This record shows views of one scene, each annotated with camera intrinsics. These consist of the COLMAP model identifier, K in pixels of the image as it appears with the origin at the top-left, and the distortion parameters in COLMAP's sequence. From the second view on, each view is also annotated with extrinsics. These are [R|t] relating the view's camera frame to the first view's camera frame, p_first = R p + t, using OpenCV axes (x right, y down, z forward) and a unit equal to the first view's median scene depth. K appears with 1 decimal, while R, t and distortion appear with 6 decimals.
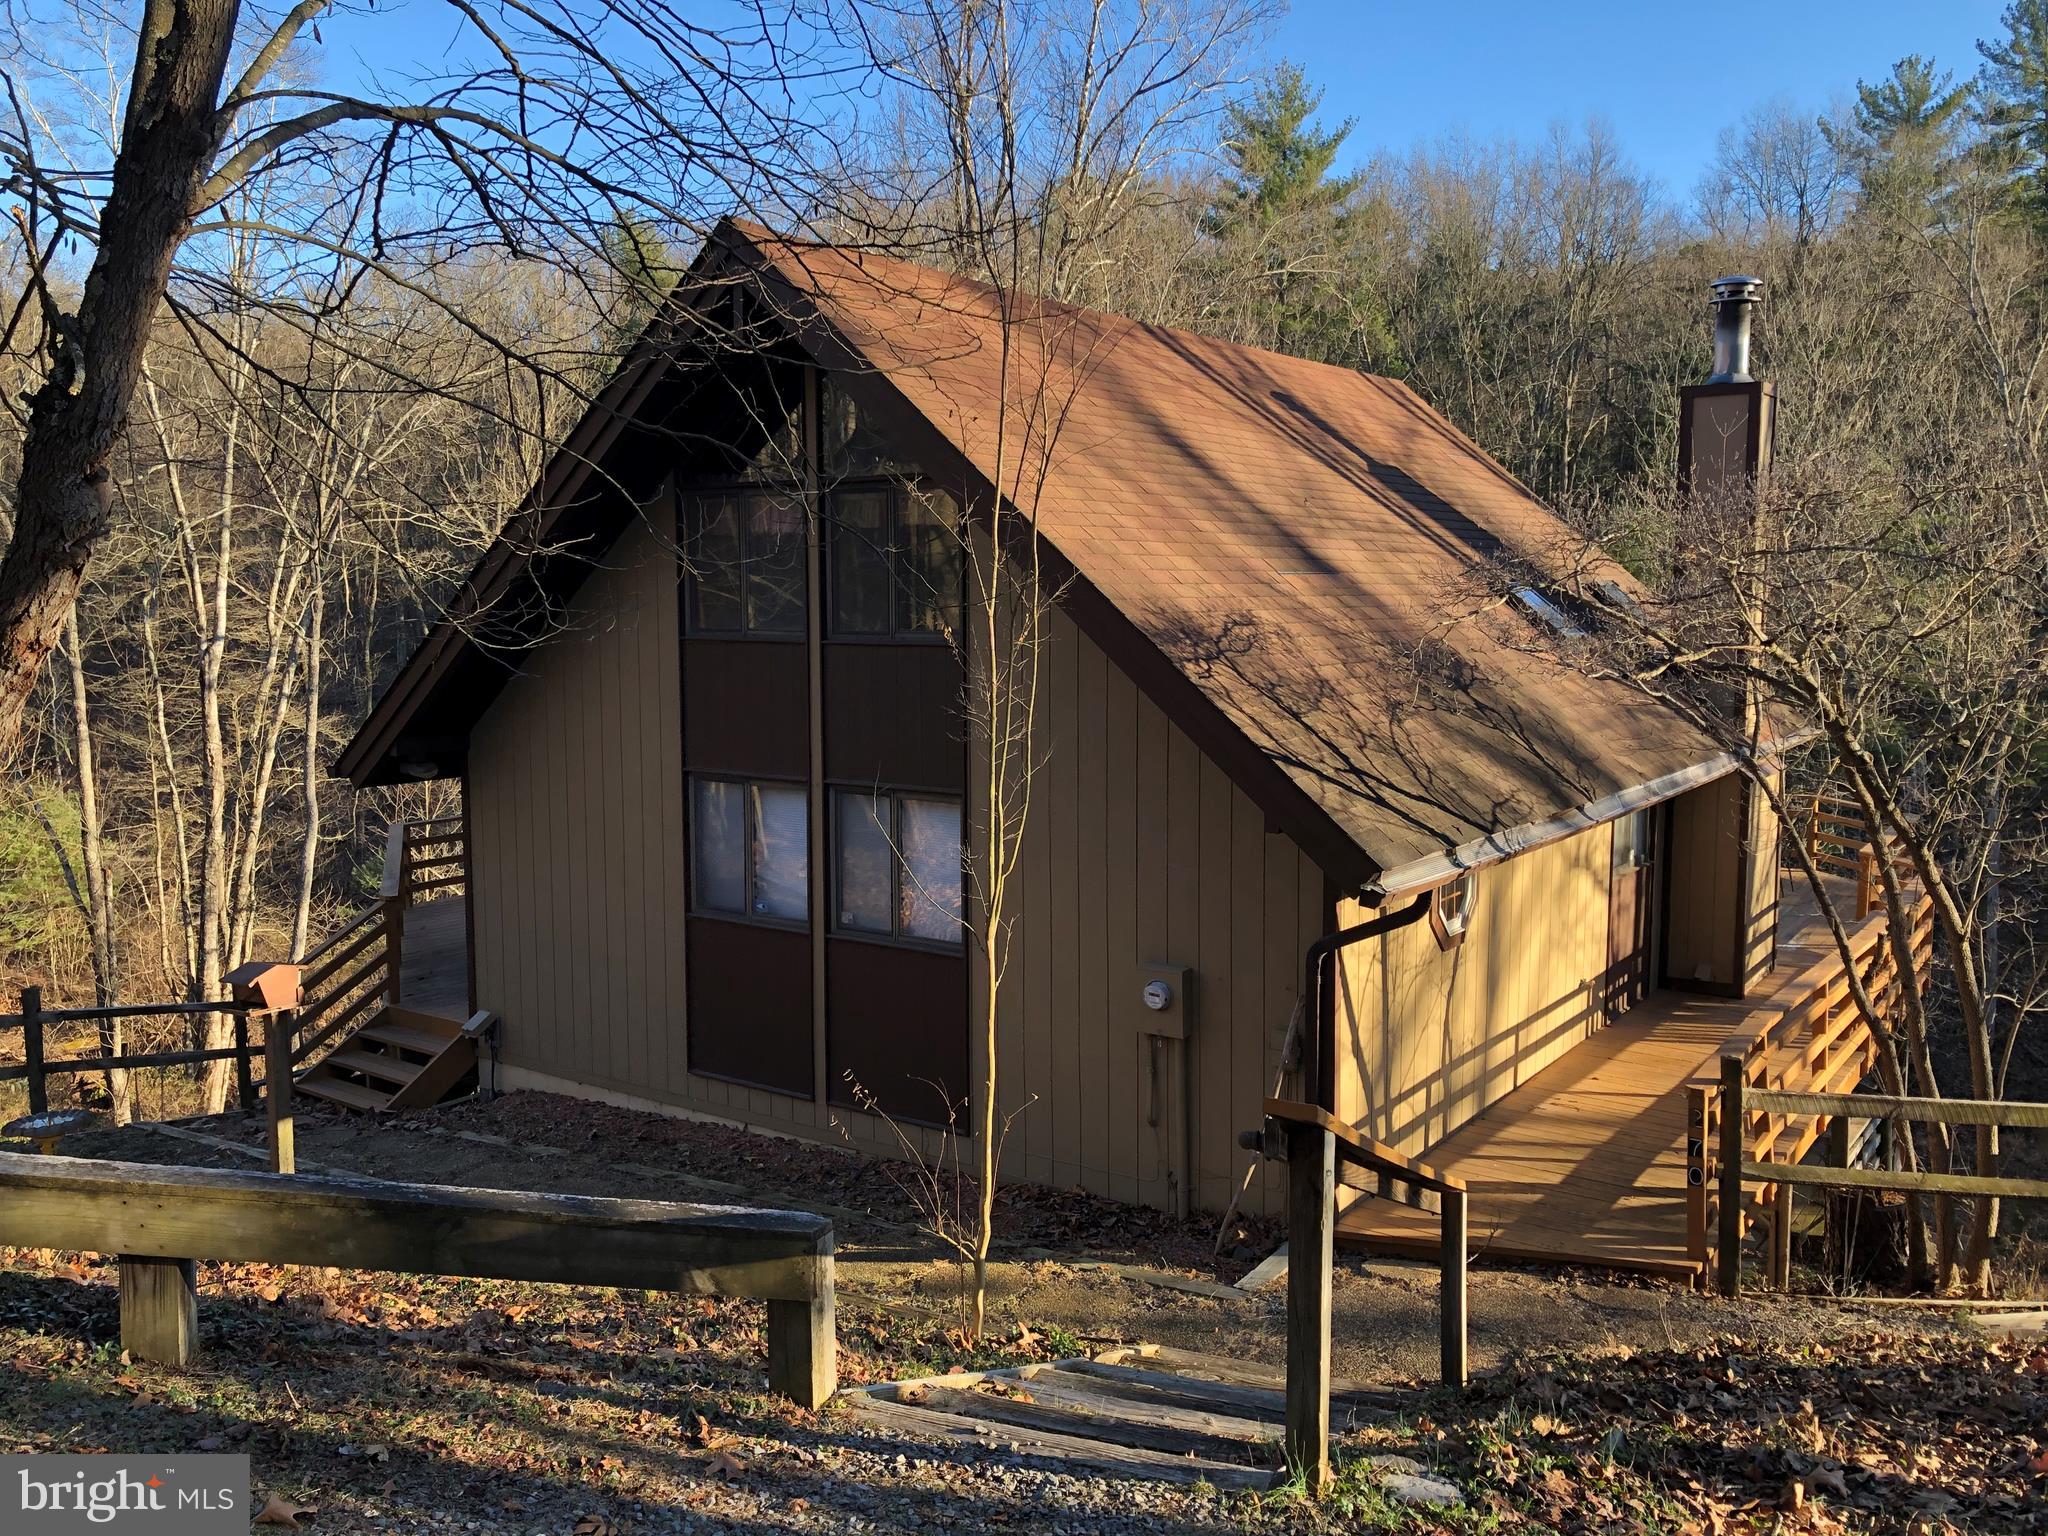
lens RADIAL K [[1674.7, 0, 1021.0], [0, 1674.7, 749.8], [0, 0, 1]] dist [0.008552, -0.009404]
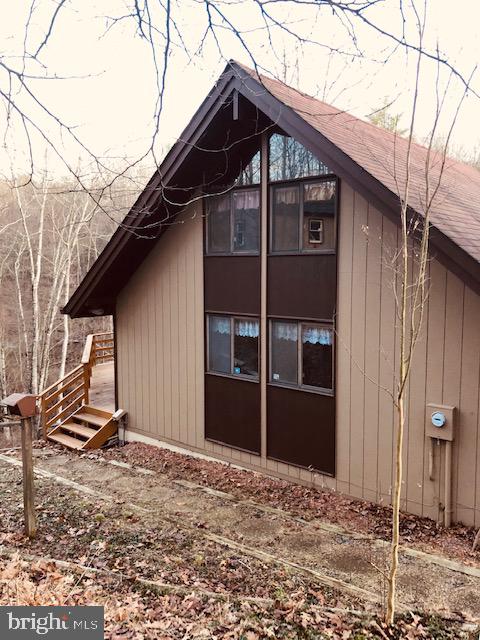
lens RADIAL K [[519.6, 0, 244.5], [0, 519.6, 320.9], [0, 0, 1]] dist [0.012740, -0.006792]
pose [[0.996771, 0.012979, -0.079247, -0.085483], [-0.012410, 0.999894, 0.007679, 0.017851], [0.079338, -0.006671, 0.996825, 0.268769]]
